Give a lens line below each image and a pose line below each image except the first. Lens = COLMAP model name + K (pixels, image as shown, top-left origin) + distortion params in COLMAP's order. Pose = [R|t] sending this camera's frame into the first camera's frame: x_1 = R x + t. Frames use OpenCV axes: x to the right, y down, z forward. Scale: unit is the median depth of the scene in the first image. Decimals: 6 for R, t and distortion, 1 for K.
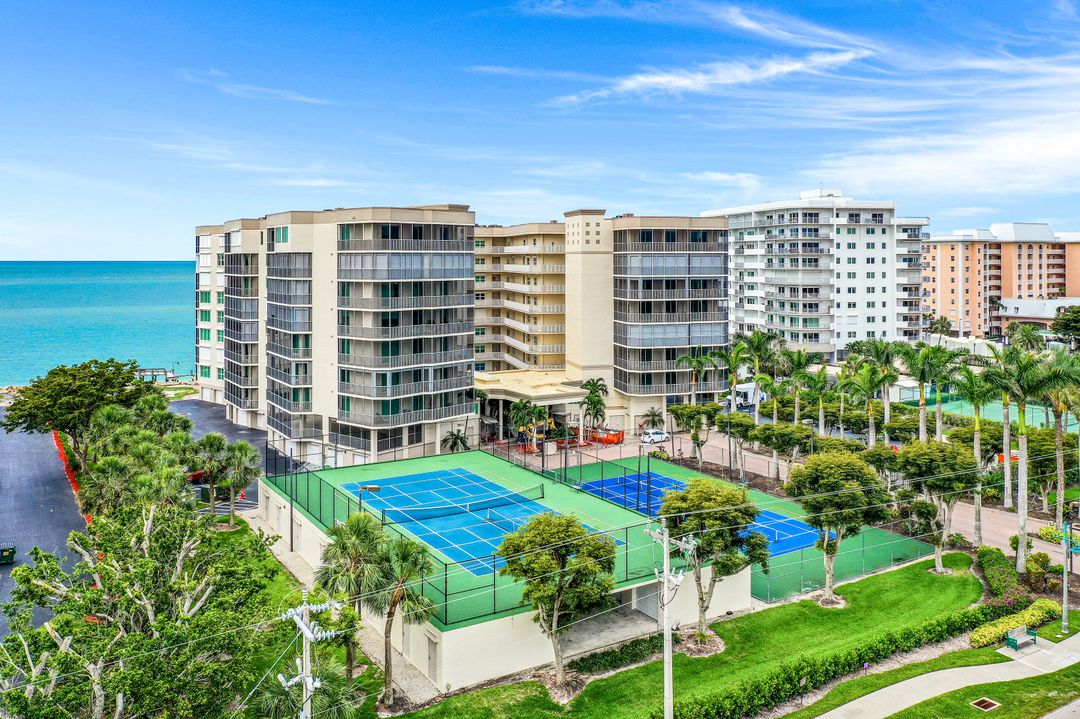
lens RADIAL K [[866.5, 0, 540.9], [0, 866.5, 259.1], [0, 0, 1]] dist [0.000302, -0.008618]
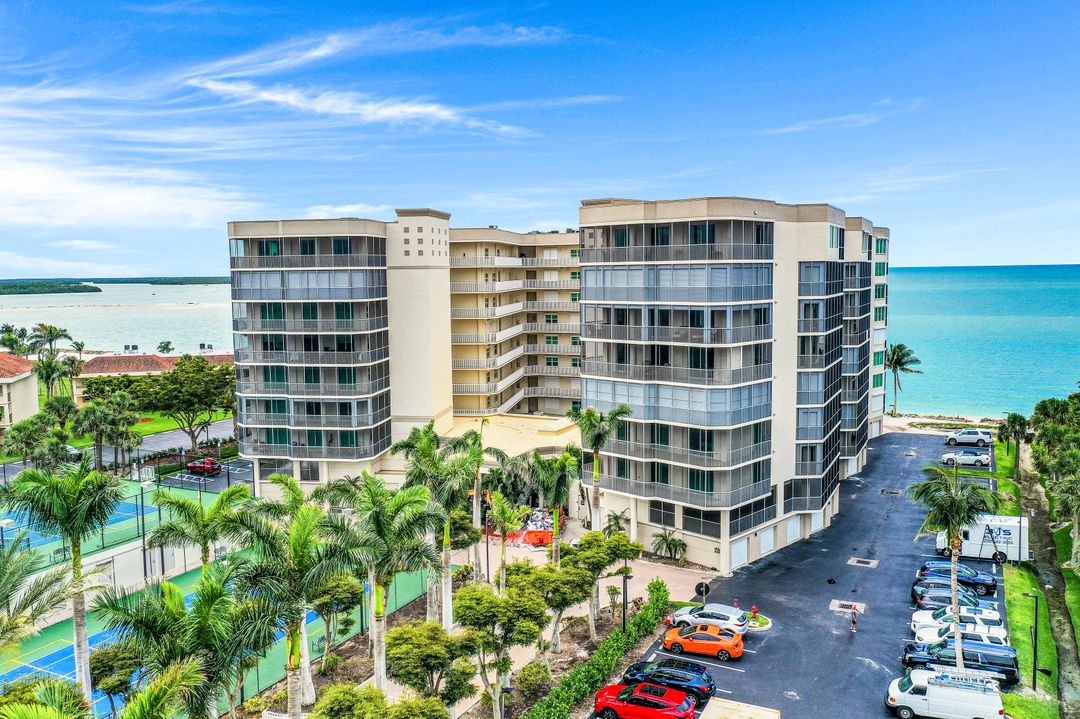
lens RADIAL K [[873.7, 0, 541.6], [0, 873.7, 342.7], [0, 0, 1]] dist [-0.004939, -0.001516]
pose [[0.521936, 0.063962, -0.850583, 0.622391], [0.014413, 0.996381, 0.083770, -0.004544], [0.852863, -0.055982, 0.519125, 0.608111]]
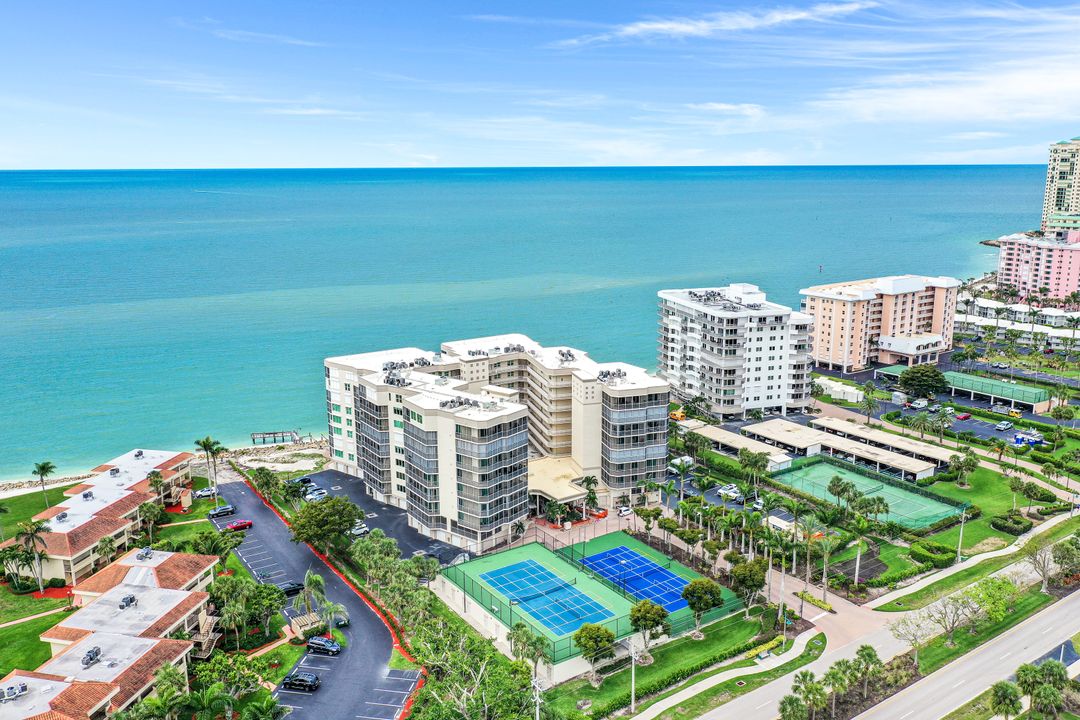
lens RADIAL K [[855.6, 0, 540.0], [0, 855.6, 360.0], [0, 0, 1]] dist [-0.008001, 0.000381]
pose [[0.999124, -0.014368, 0.039310, -0.100519], [0.005317, 0.975192, 0.221296, -0.459538], [-0.041514, -0.220893, 0.974414, -0.594003]]
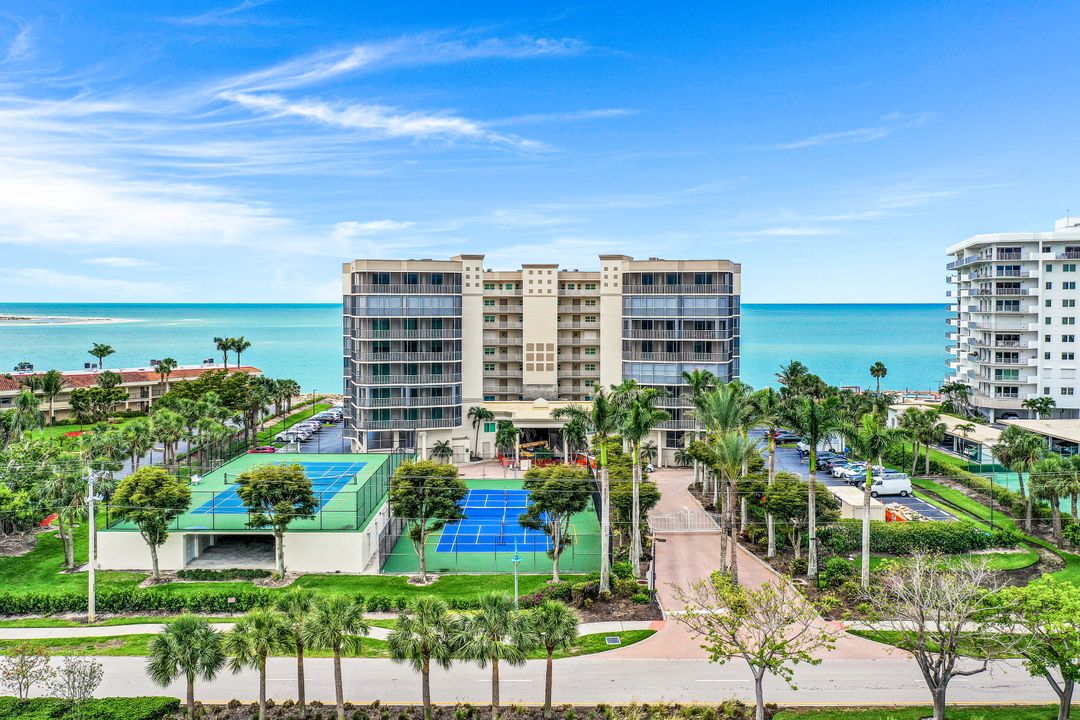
lens RADIAL K [[872.1, 0, 539.9], [0, 872.1, 322.9], [0, 0, 1]] dist [-0.003740, -0.006370]
pose [[0.850651, 0.013109, -0.525568, 0.559397], [-0.000985, 0.999727, 0.023341, 0.002495], [0.525730, -0.019337, 0.850432, 0.027956]]
